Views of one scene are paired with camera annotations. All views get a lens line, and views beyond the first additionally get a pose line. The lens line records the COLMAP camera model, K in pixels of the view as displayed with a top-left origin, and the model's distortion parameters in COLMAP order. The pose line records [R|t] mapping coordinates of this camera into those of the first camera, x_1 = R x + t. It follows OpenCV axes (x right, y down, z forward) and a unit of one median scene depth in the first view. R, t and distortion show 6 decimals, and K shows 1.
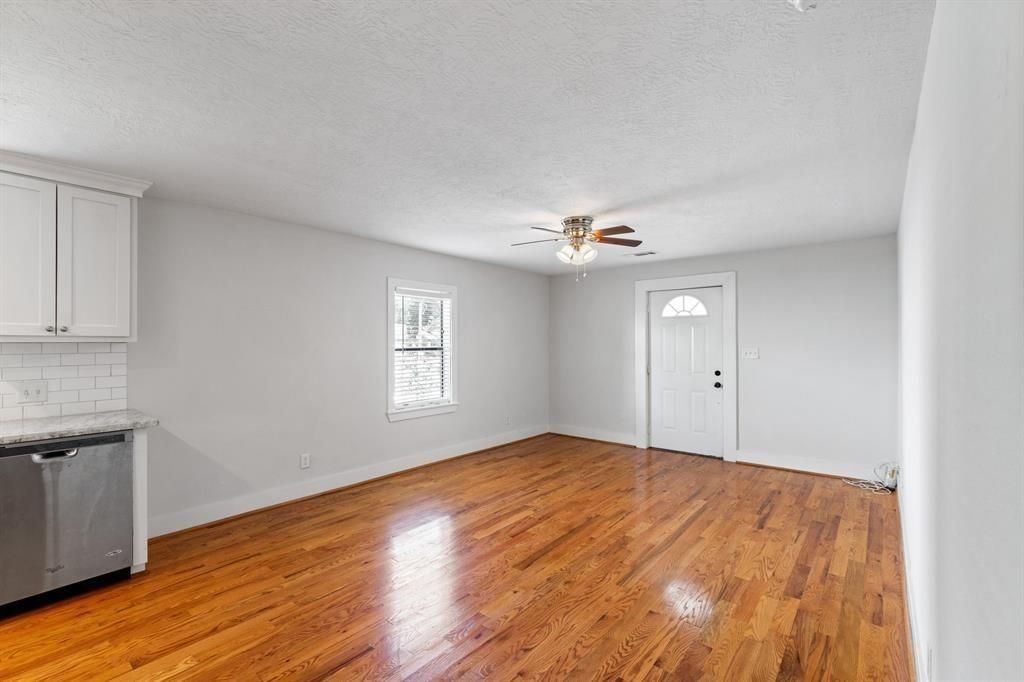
lens RADIAL K [[443.1, 0, 505.5], [0, 443.1, 341.5], [0, 0, 1]] dist [0.010959, 0.000130]
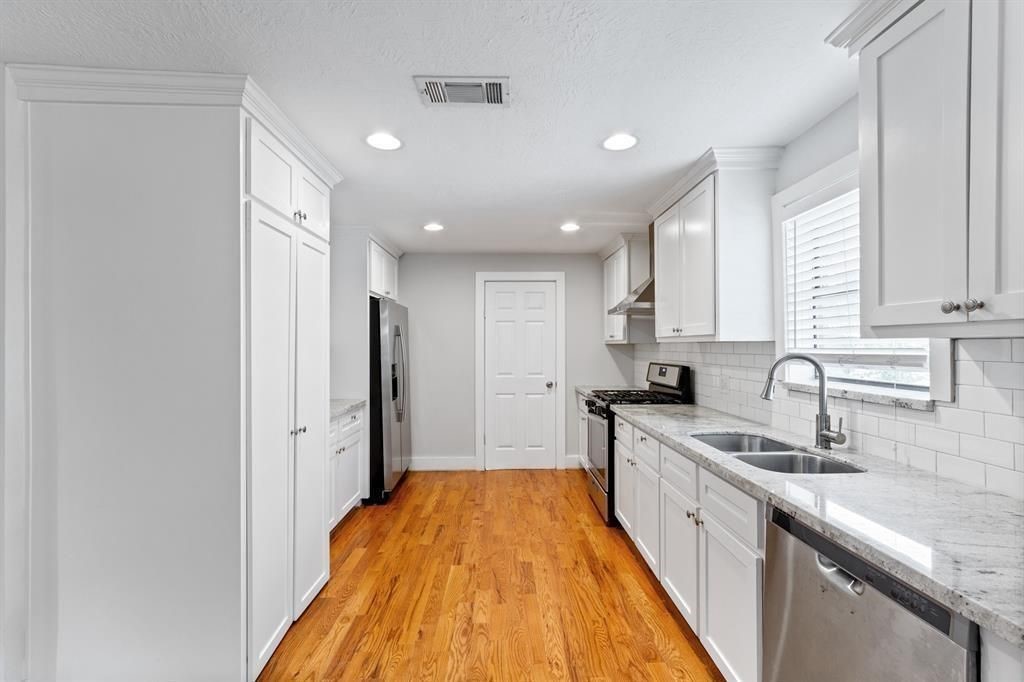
lens RADIAL K [[449.1, 0, 516.4], [0, 449.1, 344.2], [0, 0, 1]] dist [0.000305, -0.000010]
pose [[-0.740852, 0.001740, -0.671666, -0.368322], [0.007257, 0.999959, -0.005413, 0.007629], [0.671629, -0.008885, -0.740835, 0.966044]]
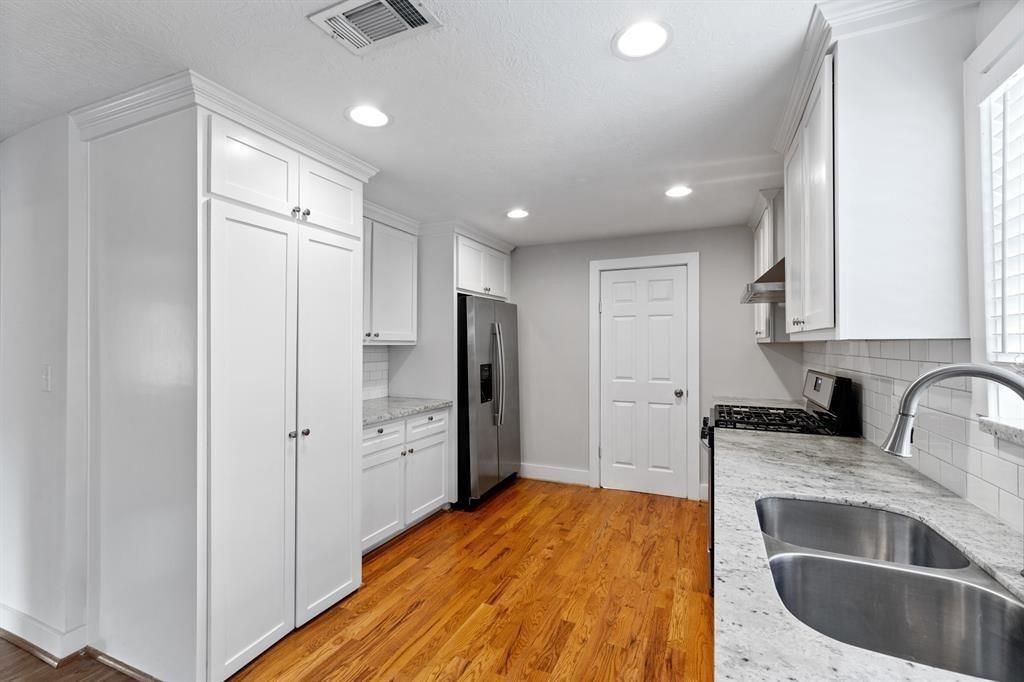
lens RADIAL K [[447.7, 0, 516.6], [0, 447.7, 341.2], [0, 0, 1]] dist [0.001879, 0.000293]
pose [[-0.958762, 0.001378, -0.284208, -0.760439], [0.004522, 0.999936, -0.010404, 0.005893], [0.284176, -0.011260, -0.958706, 0.963678]]
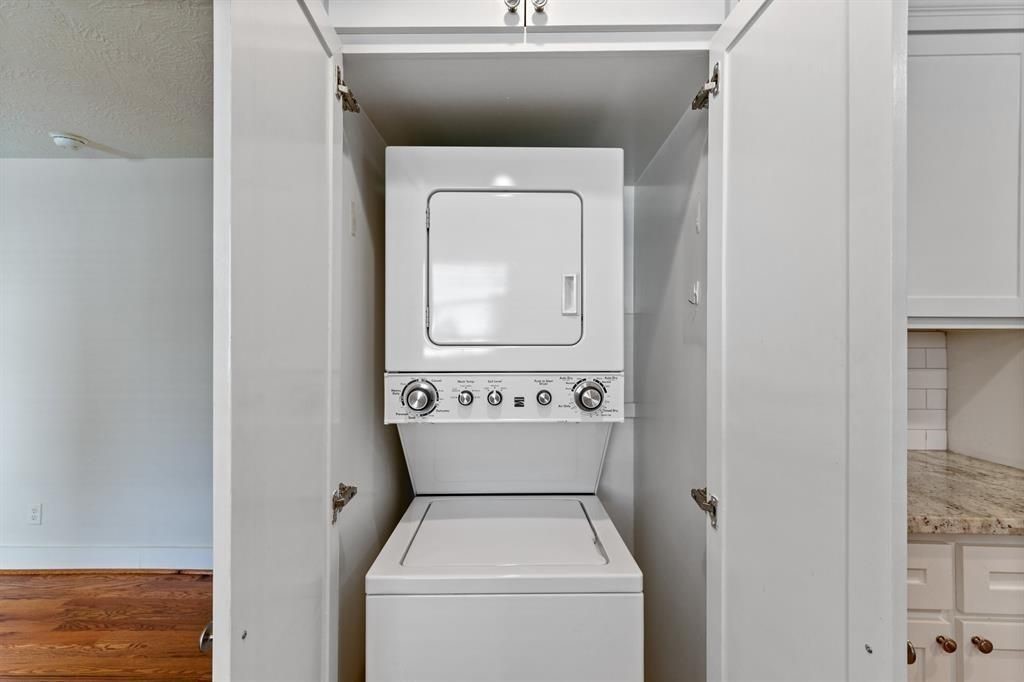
lens RADIAL K [[449.1, 0, 516.4], [0, 449.1, 344.2], [0, 0, 1]] dist [0.000305, -0.000010]
pose [[-0.643501, -0.000614, 0.765445, -0.864846], [-0.006077, 0.999972, -0.004306, 0.025989], [-0.765421, -0.007423, -0.643487, 0.319889]]
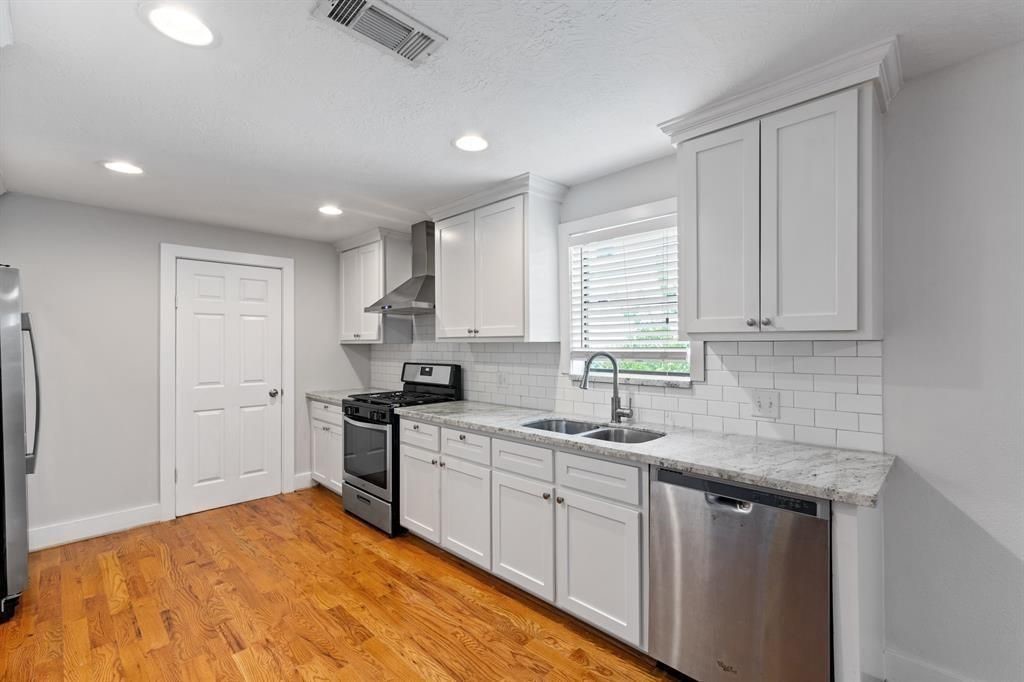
lens RADIAL K [[447.7, 0, 516.6], [0, 447.7, 341.2], [0, 0, 1]] dist [0.001879, 0.000293]
pose [[-0.063510, -0.003929, -0.997973, -0.246844], [0.008188, 0.999957, -0.004458, 0.002500], [0.997948, -0.008454, -0.063475, 0.617008]]
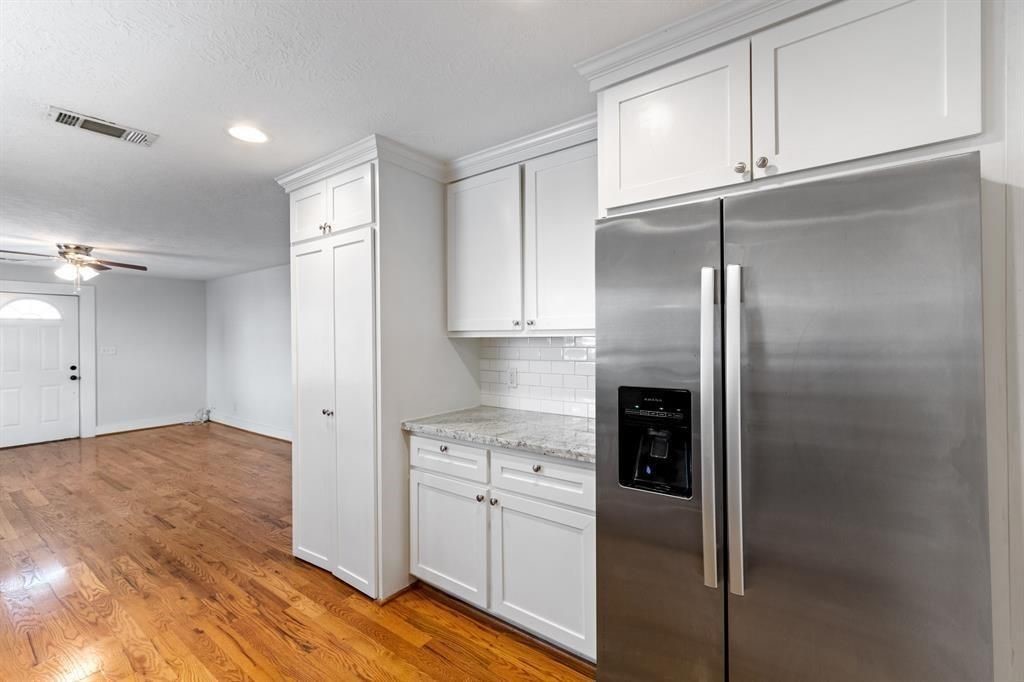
lens RADIAL K [[440.5, 0, 520.2], [0, 440.5, 339.3], [0, 0, 1]] dist [0.002470, 0.000381]
pose [[-0.073560, 0.003063, 0.997286, -1.565622], [0.005279, 0.999982, -0.002682, 0.008022], [-0.997277, 0.005067, -0.073574, -0.223676]]
